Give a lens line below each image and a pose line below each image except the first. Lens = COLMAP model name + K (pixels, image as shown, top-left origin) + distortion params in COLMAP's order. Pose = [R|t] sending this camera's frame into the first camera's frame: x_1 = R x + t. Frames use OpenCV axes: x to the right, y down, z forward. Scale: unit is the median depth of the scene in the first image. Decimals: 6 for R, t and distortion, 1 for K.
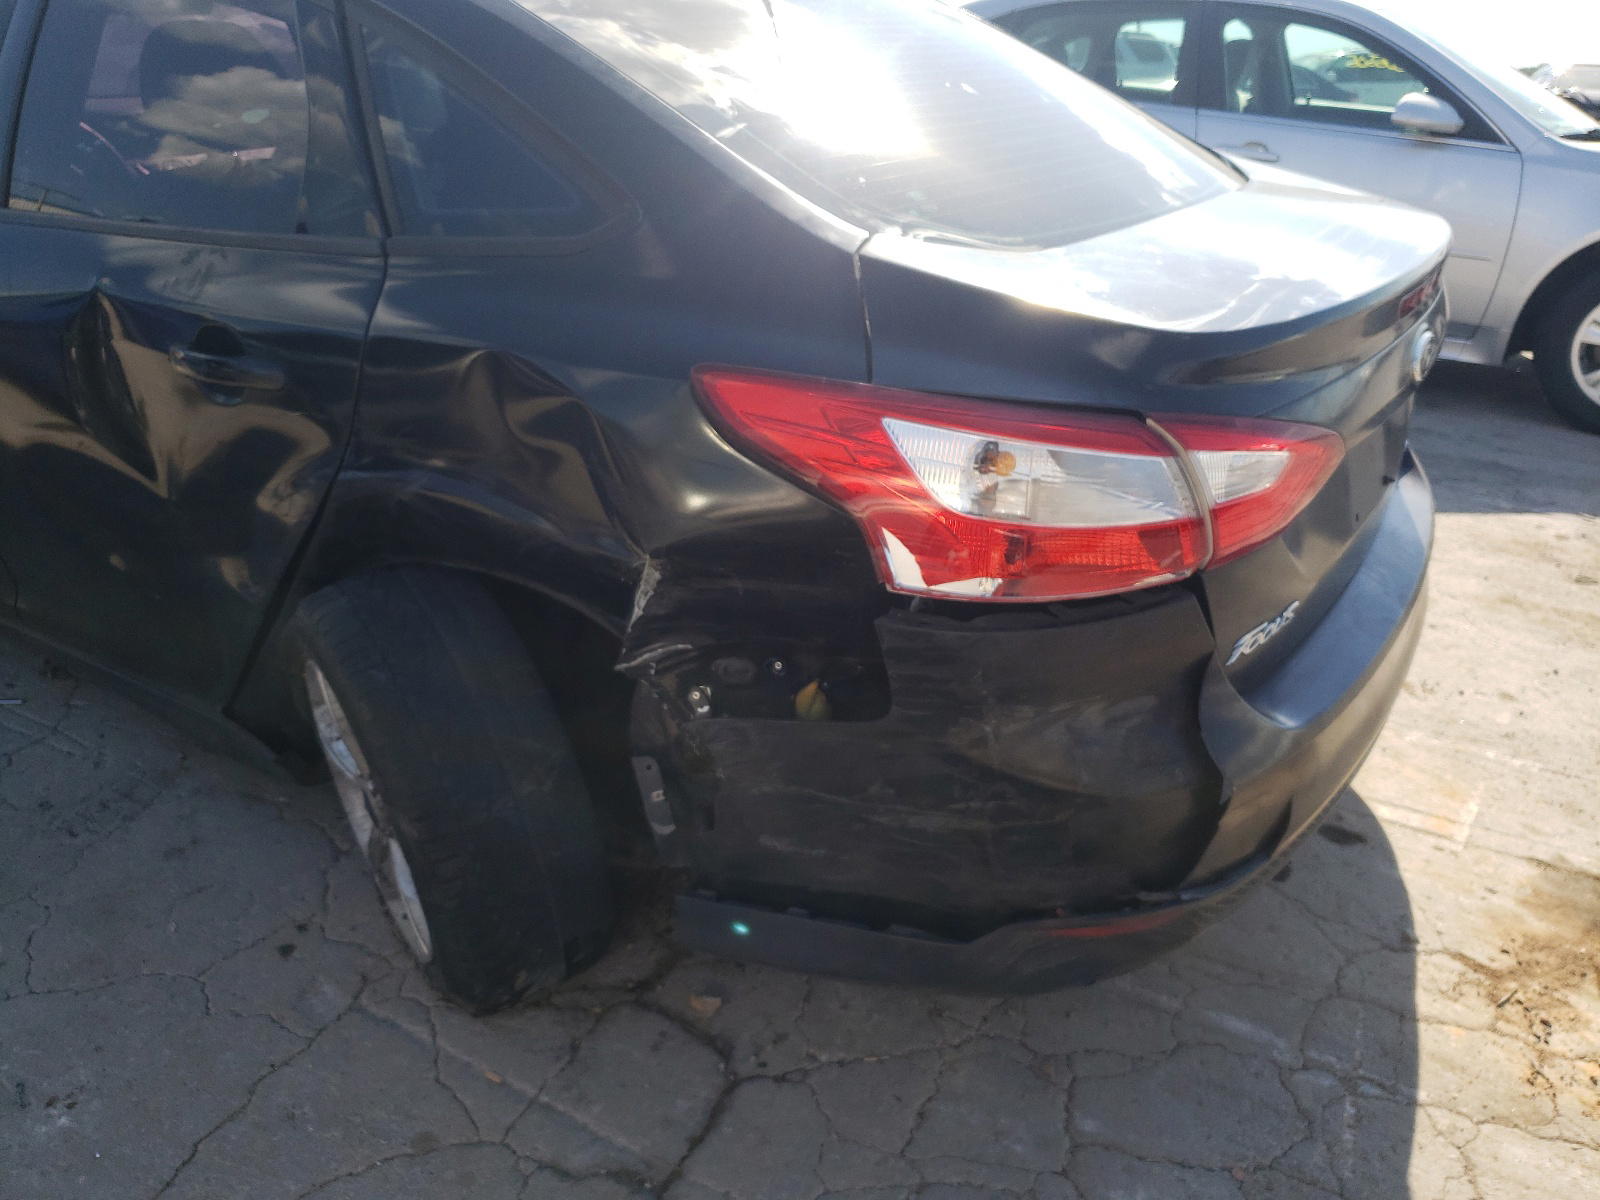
lens RADIAL K [[1237.1, 0, 800.2], [0, 1237.1, 565.6], [0, 0, 1]] dist [0.003143, 0.002001]
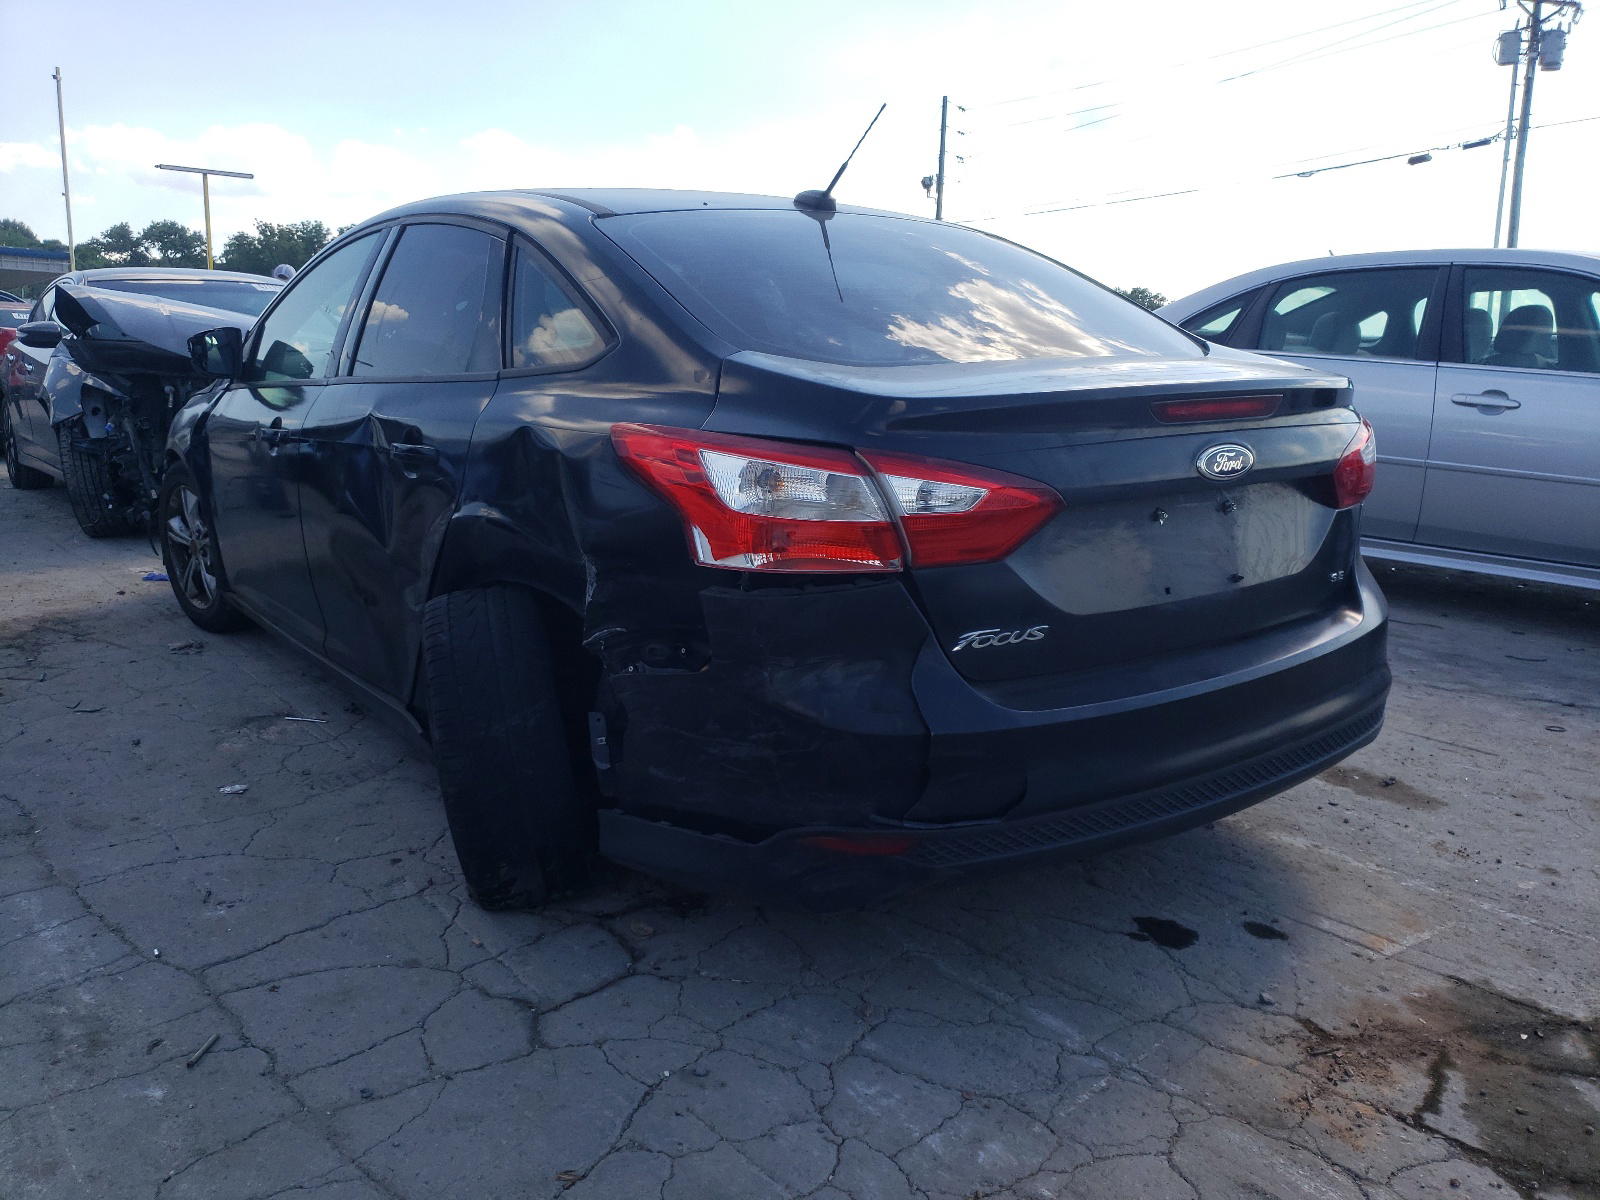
lens RADIAL K [[1237.1, 0, 800.2], [0, 1237.1, 565.6], [0, 0, 1]] dist [0.003143, 0.002001]
pose [[0.936452, 0.046360, -0.347720, 0.581762], [-0.127464, 0.968447, -0.214157, 0.266787], [0.326820, 0.244869, 0.912813, -0.266723]]
